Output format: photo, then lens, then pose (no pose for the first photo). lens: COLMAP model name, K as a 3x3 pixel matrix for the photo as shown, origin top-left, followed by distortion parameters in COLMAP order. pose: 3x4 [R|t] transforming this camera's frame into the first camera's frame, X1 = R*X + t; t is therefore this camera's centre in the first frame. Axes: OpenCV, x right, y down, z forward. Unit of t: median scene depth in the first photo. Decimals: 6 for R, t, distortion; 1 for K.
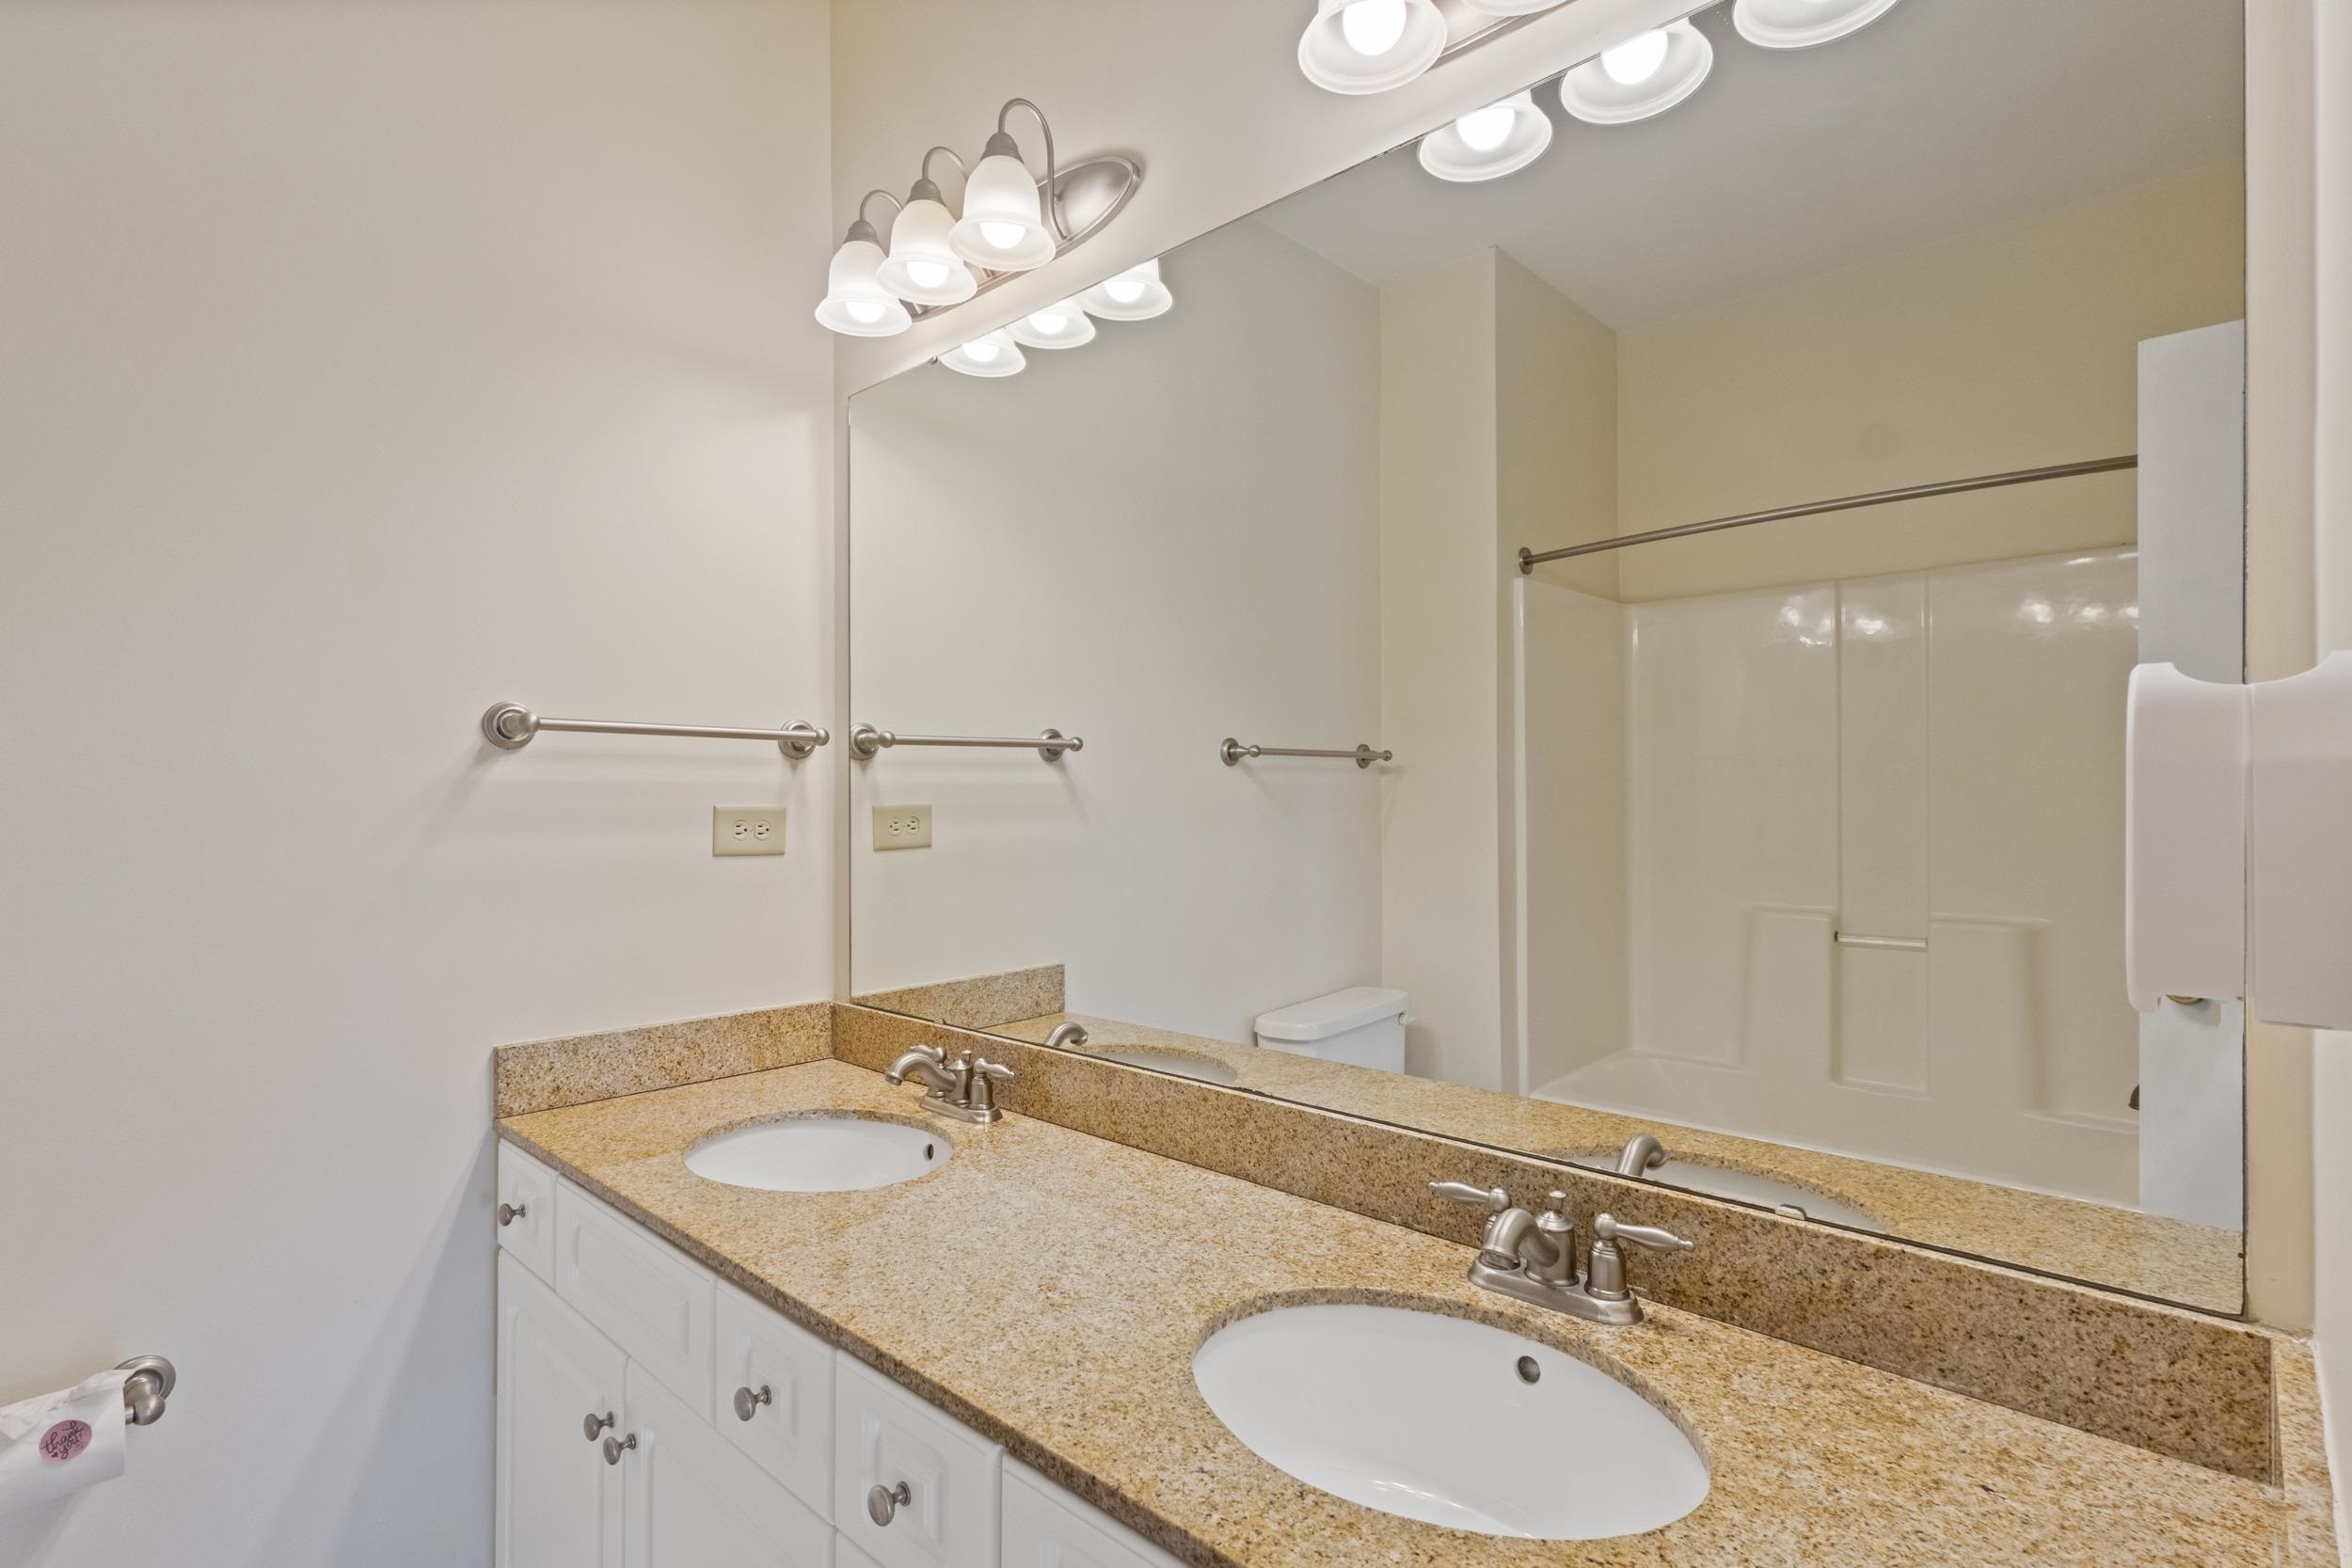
lens RADIAL K [[1115.7, 0, 1166.6], [0, 1115.7, 796.7], [0, 0, 1]] dist [0.002219, 0.001187]
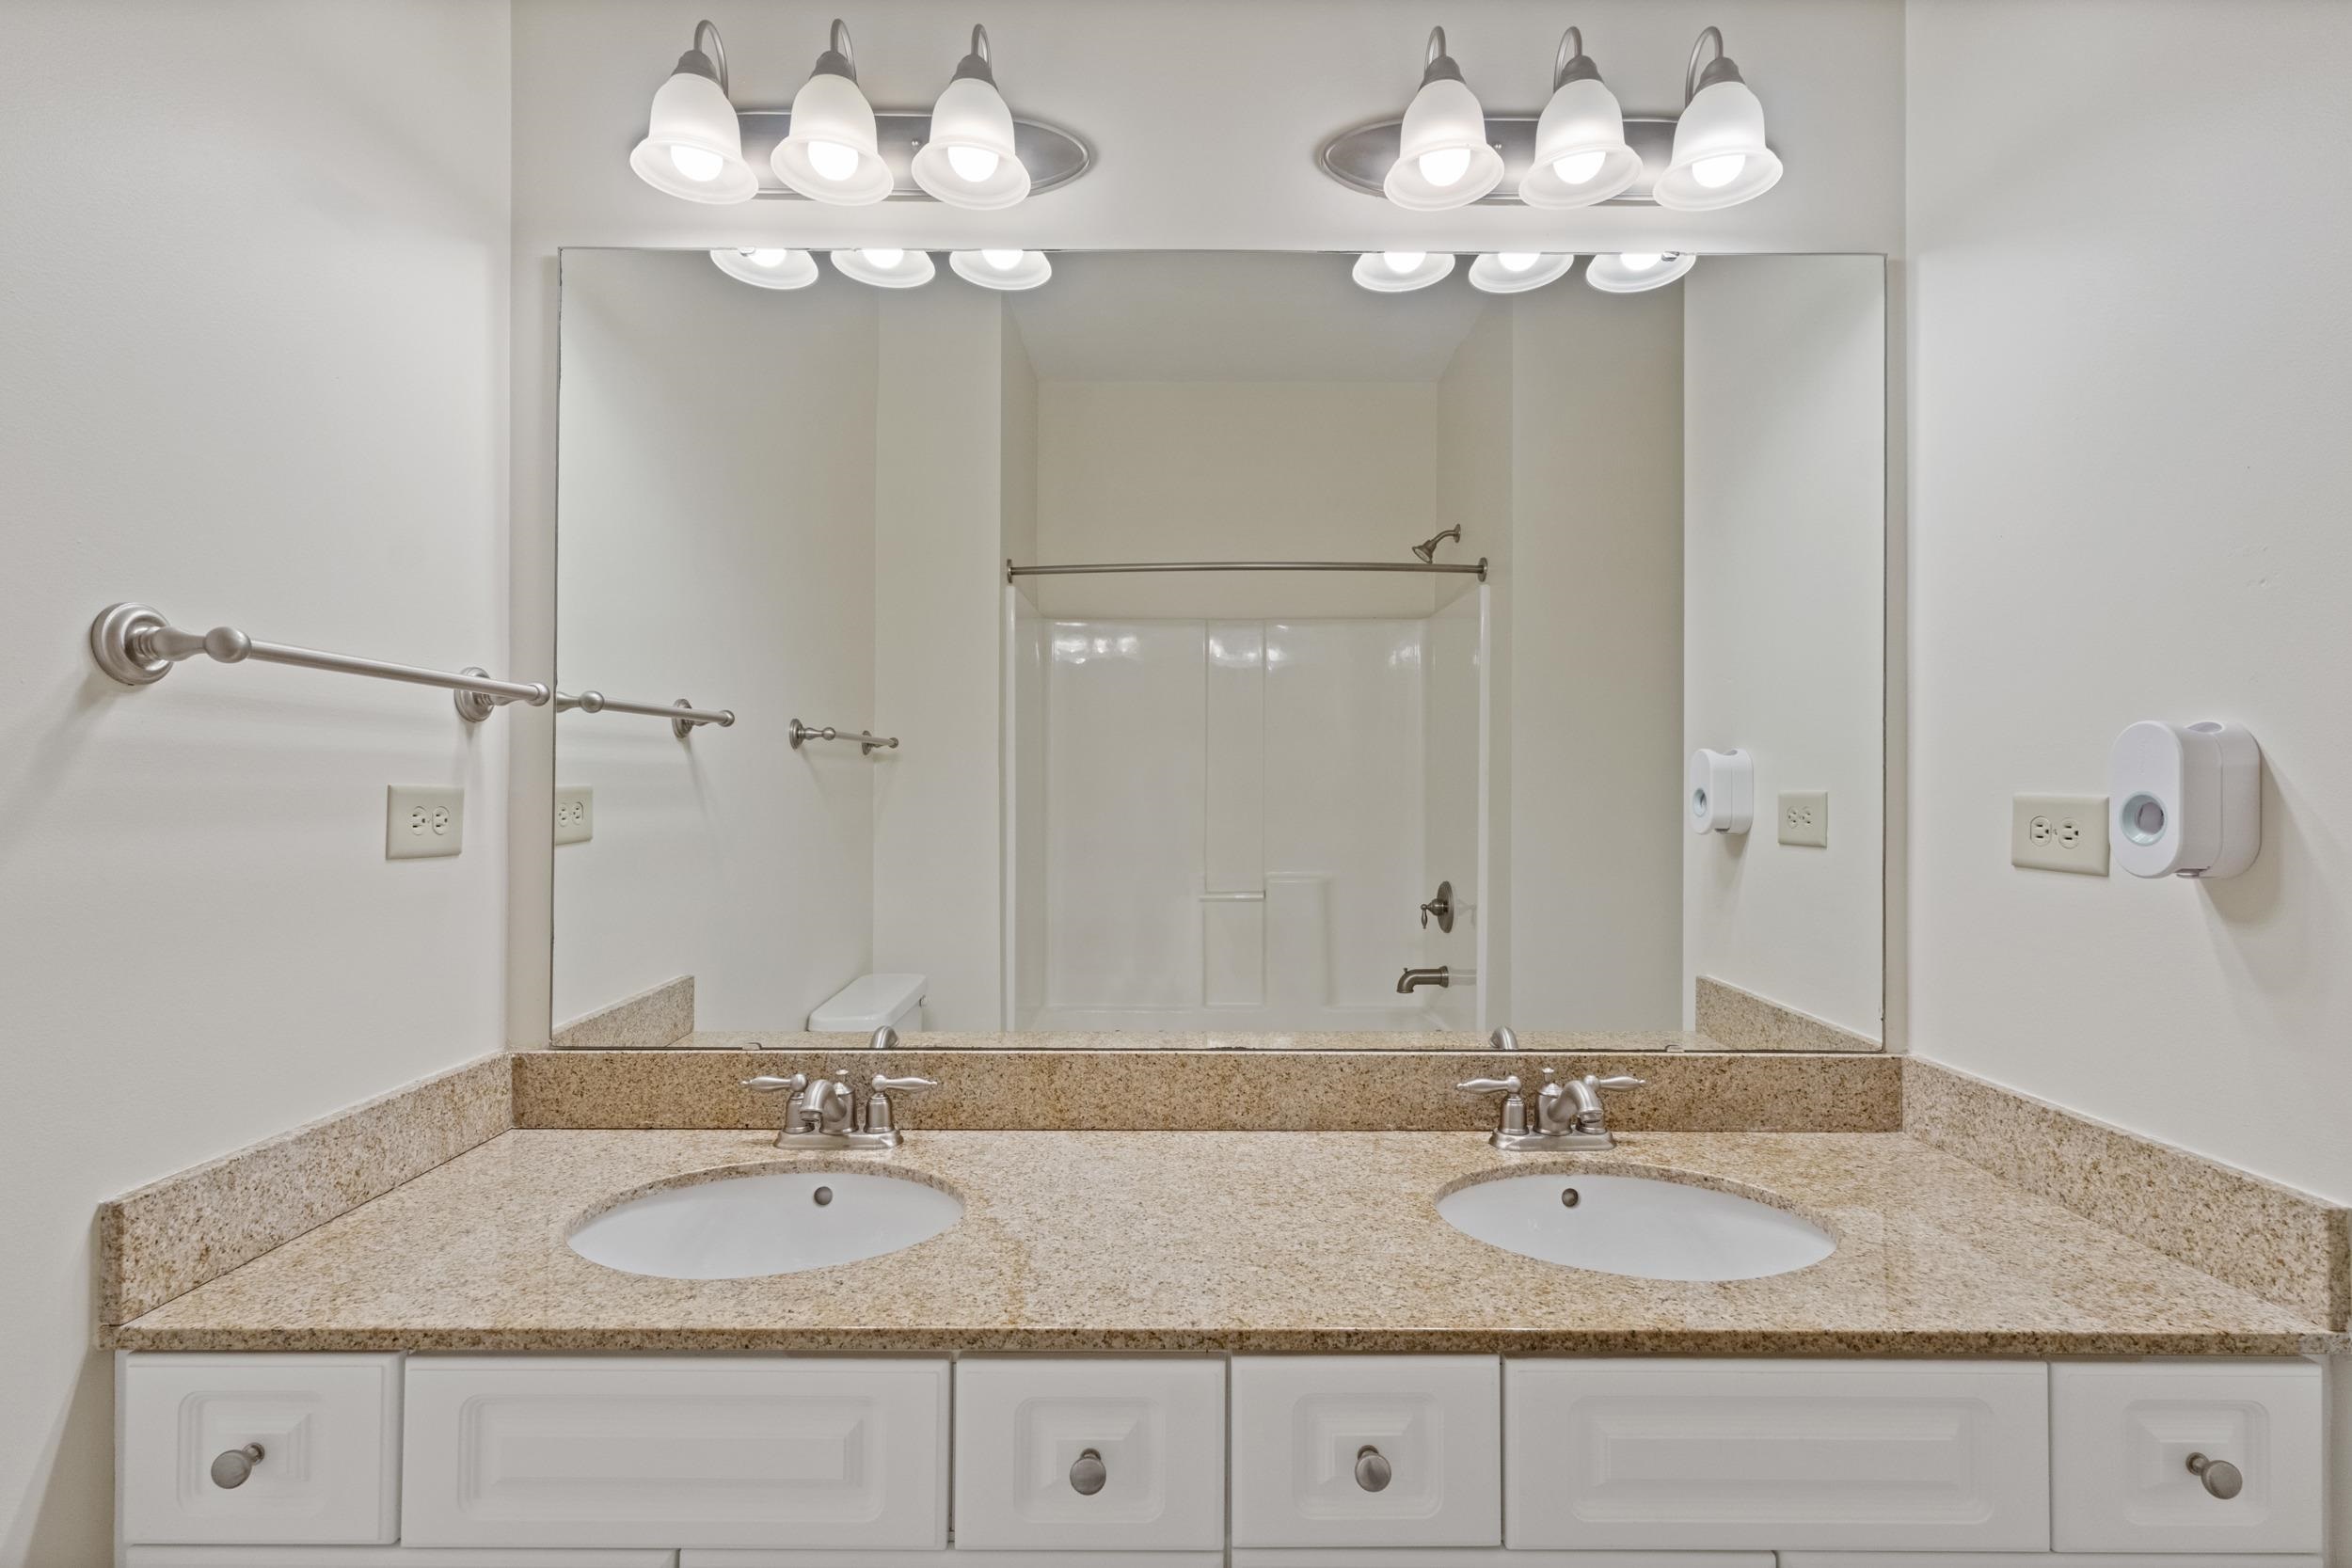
lens RADIAL K [[1078.6, 0, 1173.4], [0, 1078.6, 773.8], [0, 0, 1]] dist [-0.001089, 0.000454]
pose [[0.731554, 0.014944, 0.681620, -0.580369], [-0.006262, 0.999865, -0.015201, 0.009332], [-0.681755, 0.006851, 0.731548, 0.221274]]
